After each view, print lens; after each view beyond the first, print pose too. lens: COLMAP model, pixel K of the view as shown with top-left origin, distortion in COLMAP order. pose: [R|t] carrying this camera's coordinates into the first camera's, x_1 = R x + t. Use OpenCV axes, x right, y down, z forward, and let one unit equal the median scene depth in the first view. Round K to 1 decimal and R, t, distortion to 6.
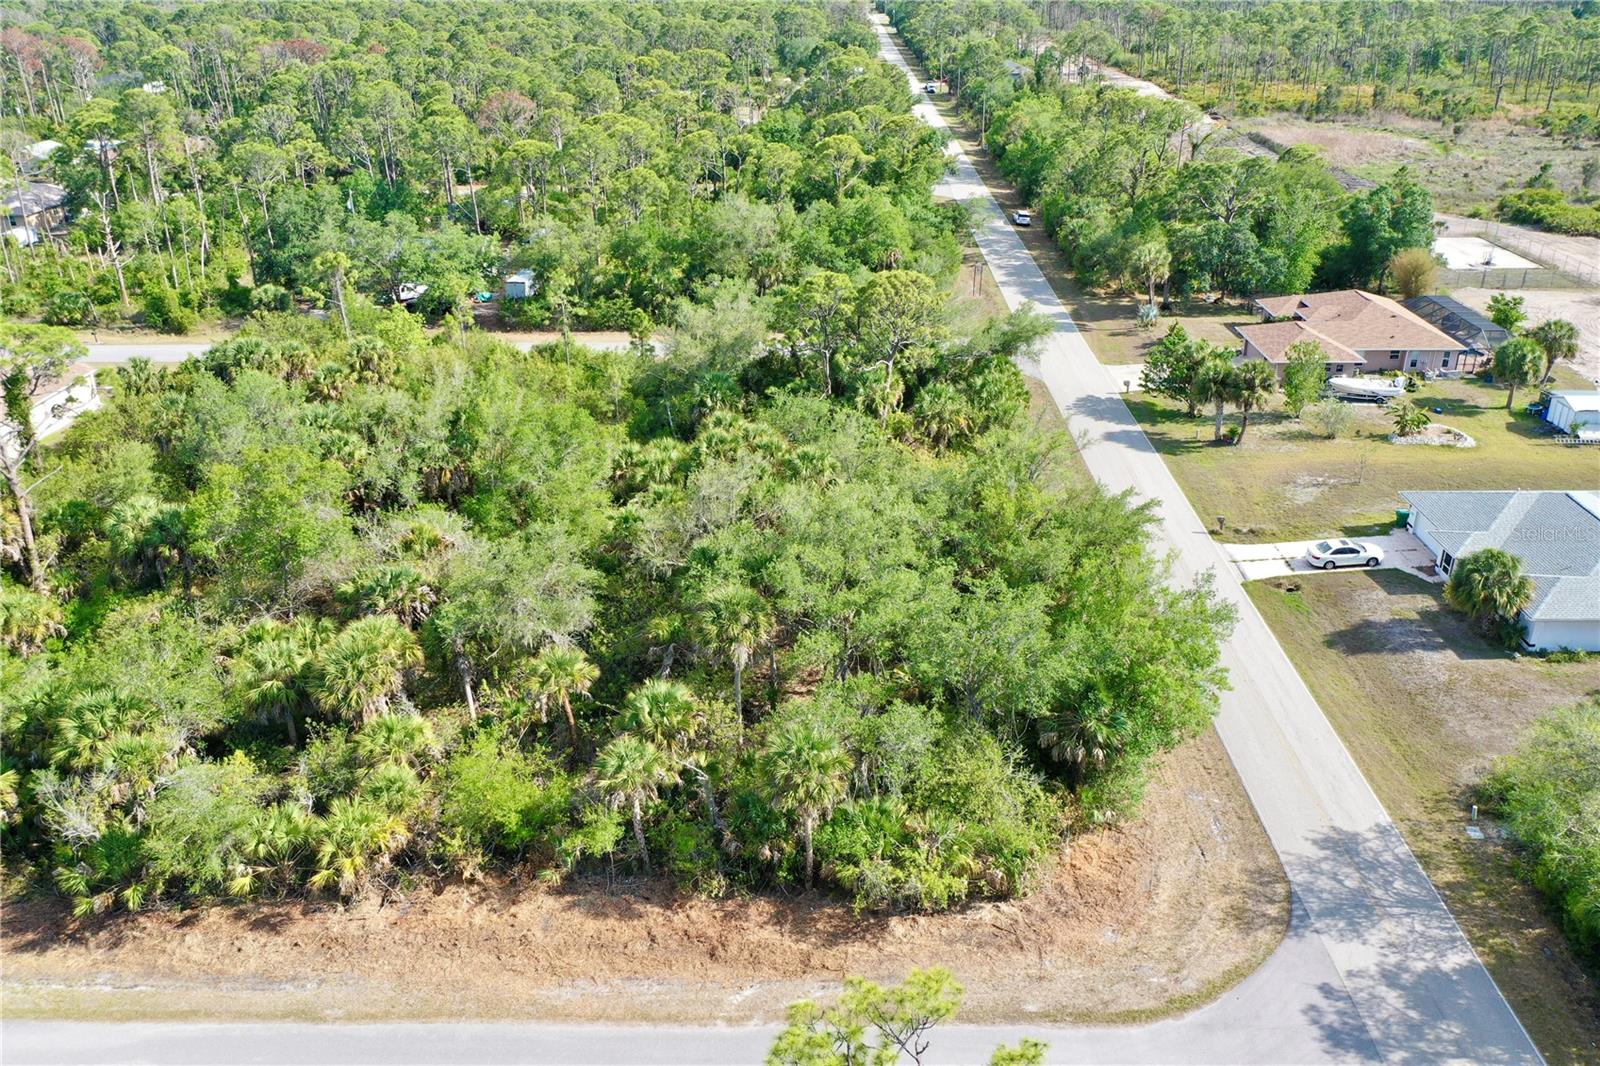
lens RADIAL K [[1258.6, 0, 802.2], [0, 1258.6, 533.0], [0, 0, 1]] dist [-0.008194, 0.003570]
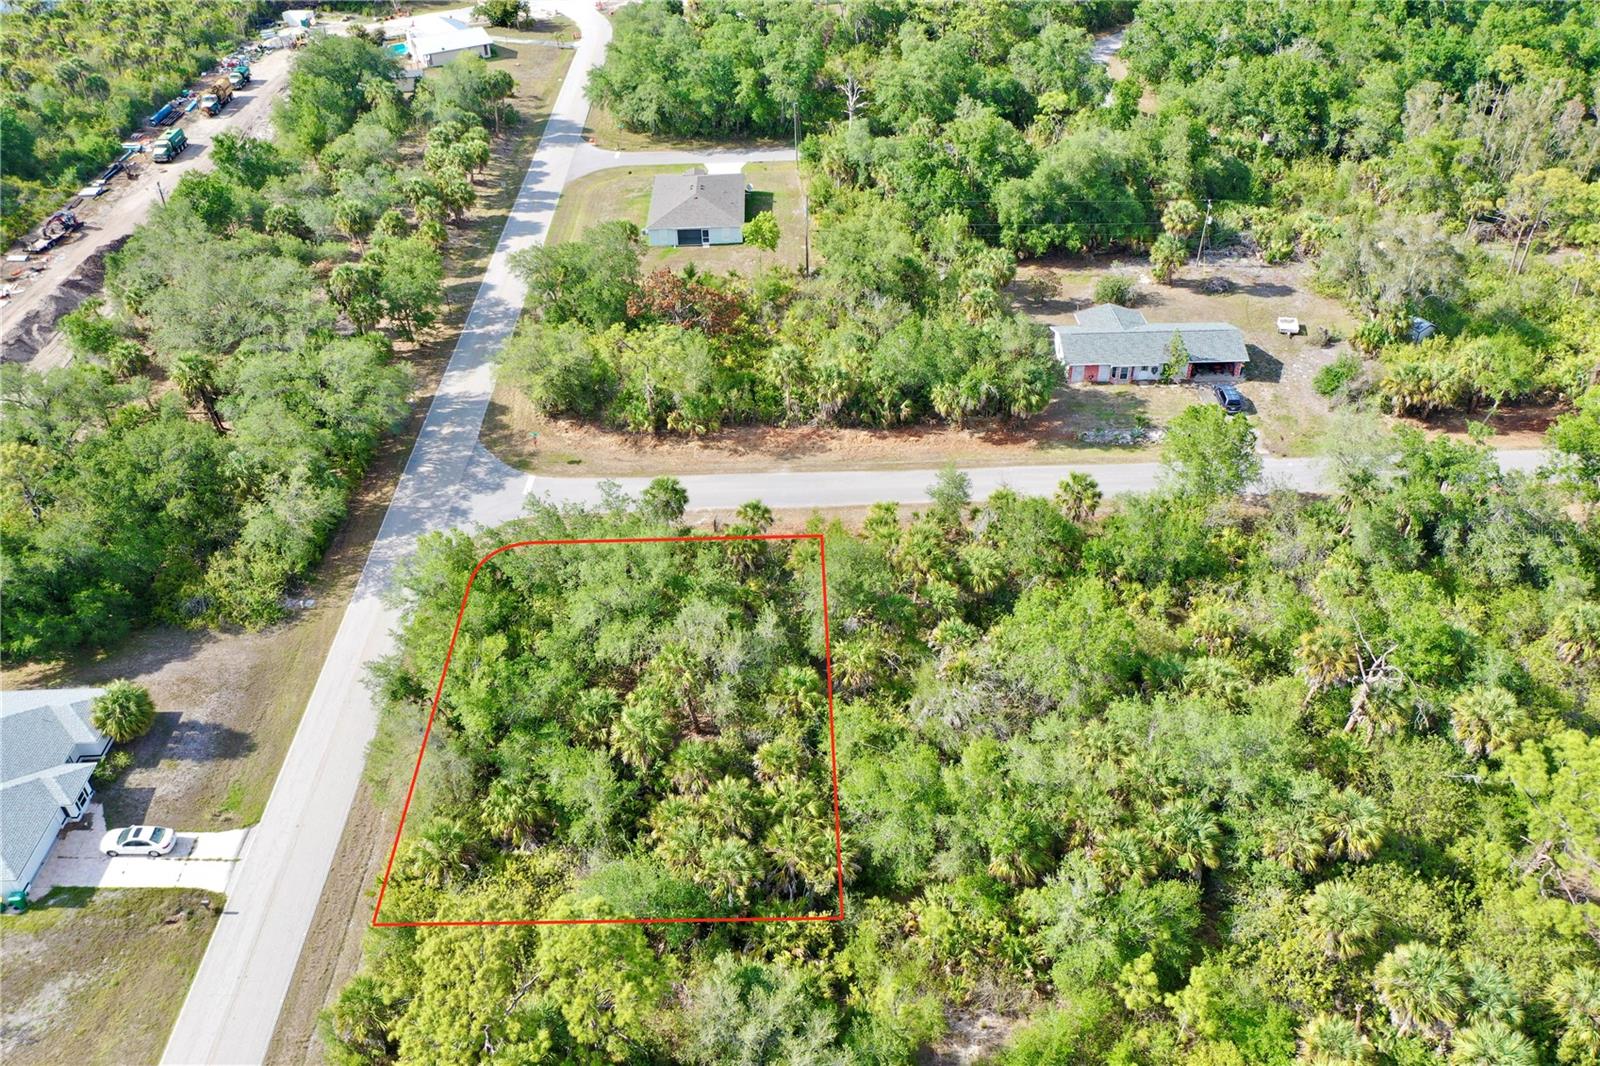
lens RADIAL K [[1258.6, 0, 802.2], [0, 1258.6, 533.0], [0, 0, 1]] dist [-0.008194, 0.003570]
pose [[-0.998459, 0.051499, -0.020656, -0.111943], [0.006360, 0.476041, 0.879400, -1.017253], [0.055121, 0.877914, -0.475635, 1.295185]]
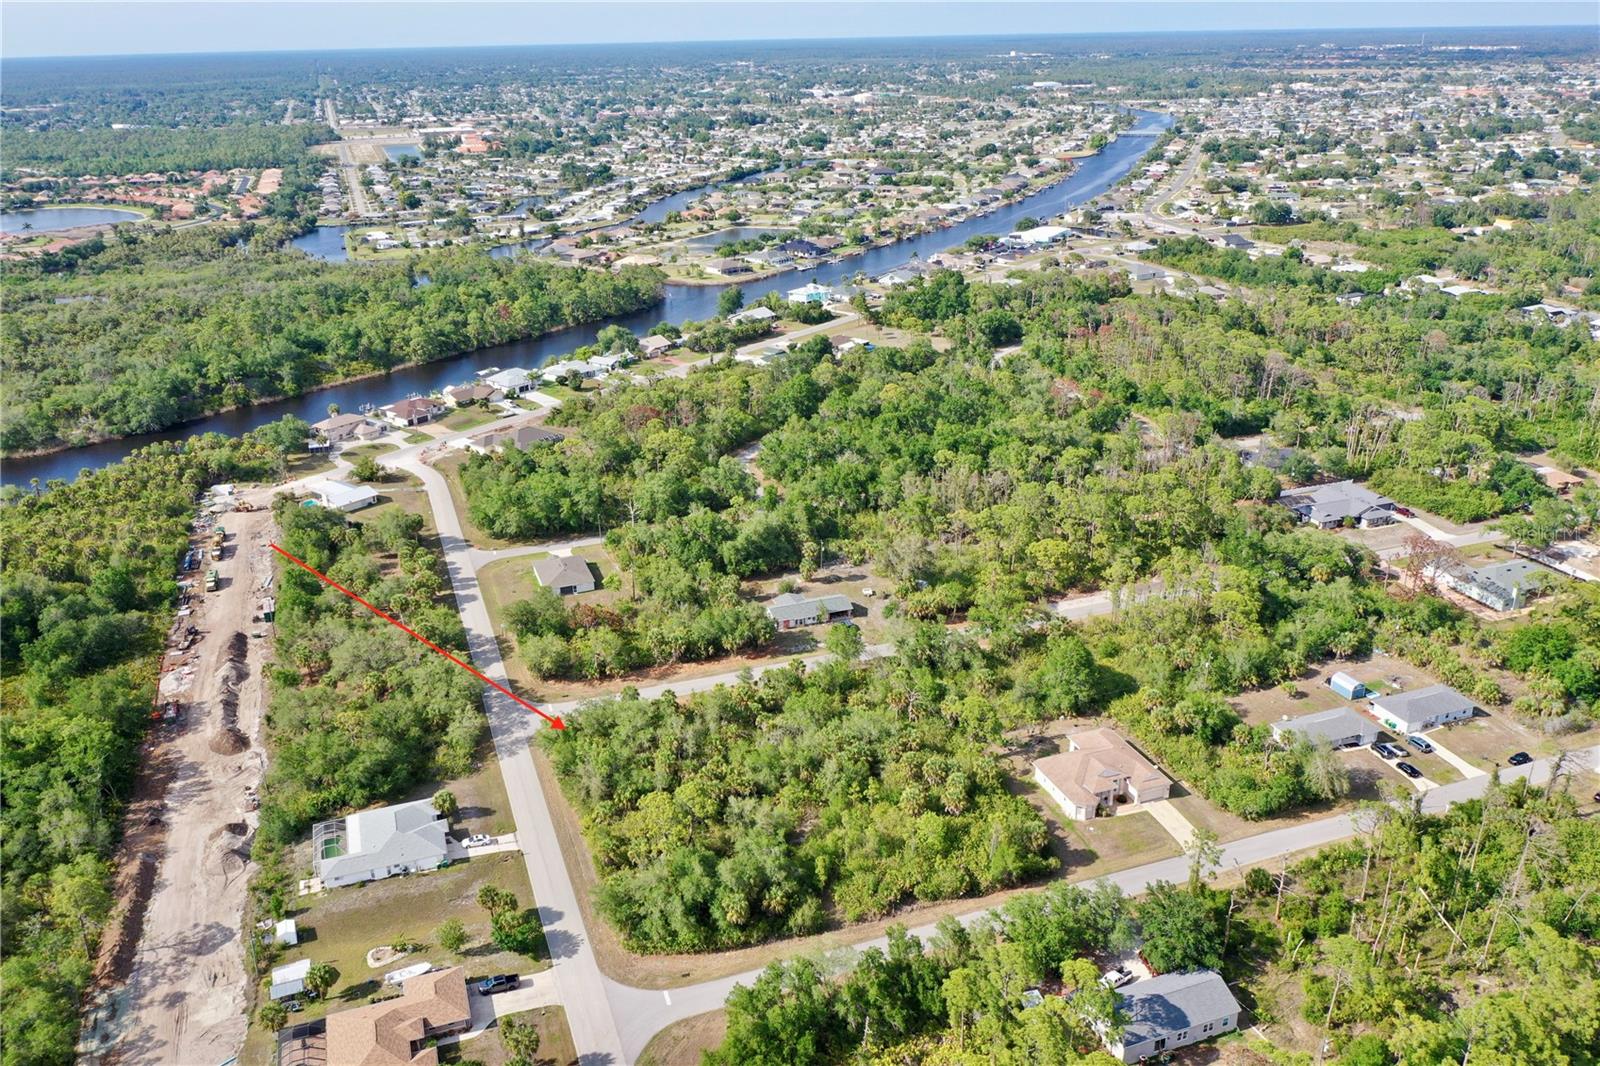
lens RADIAL K [[1258.6, 0, 802.2], [0, 1258.6, 533.0], [0, 0, 1]] dist [-0.008194, 0.003570]
pose [[-0.931678, 0.161613, -0.325357, 0.545794], [-0.126335, 0.695562, 0.707271, -2.384179], [0.340611, 0.700053, -0.627623, 2.428641]]
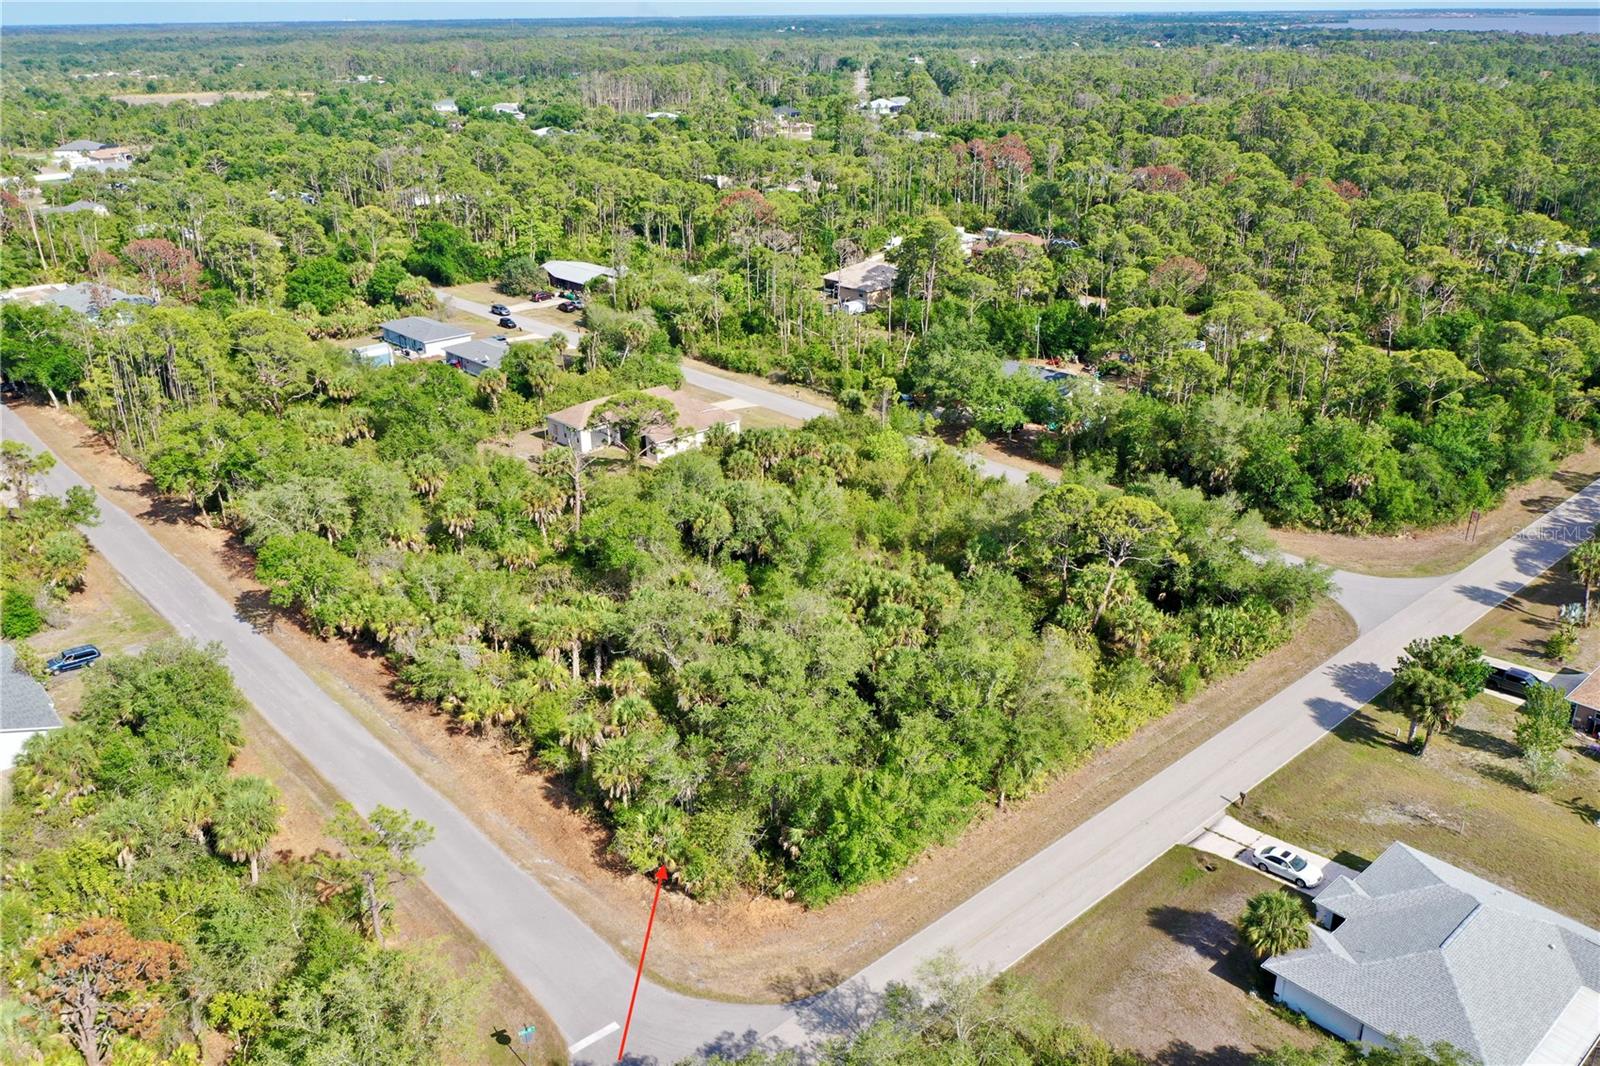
lens RADIAL K [[1258.6, 0, 802.2], [0, 1258.6, 533.0], [0, 0, 1]] dist [-0.008194, 0.003570]
pose [[0.684170, 0.284715, -0.671453, 0.781057], [-0.309239, 0.947044, 0.086478, -0.214005], [0.660517, 0.148474, 0.735984, -0.096943]]
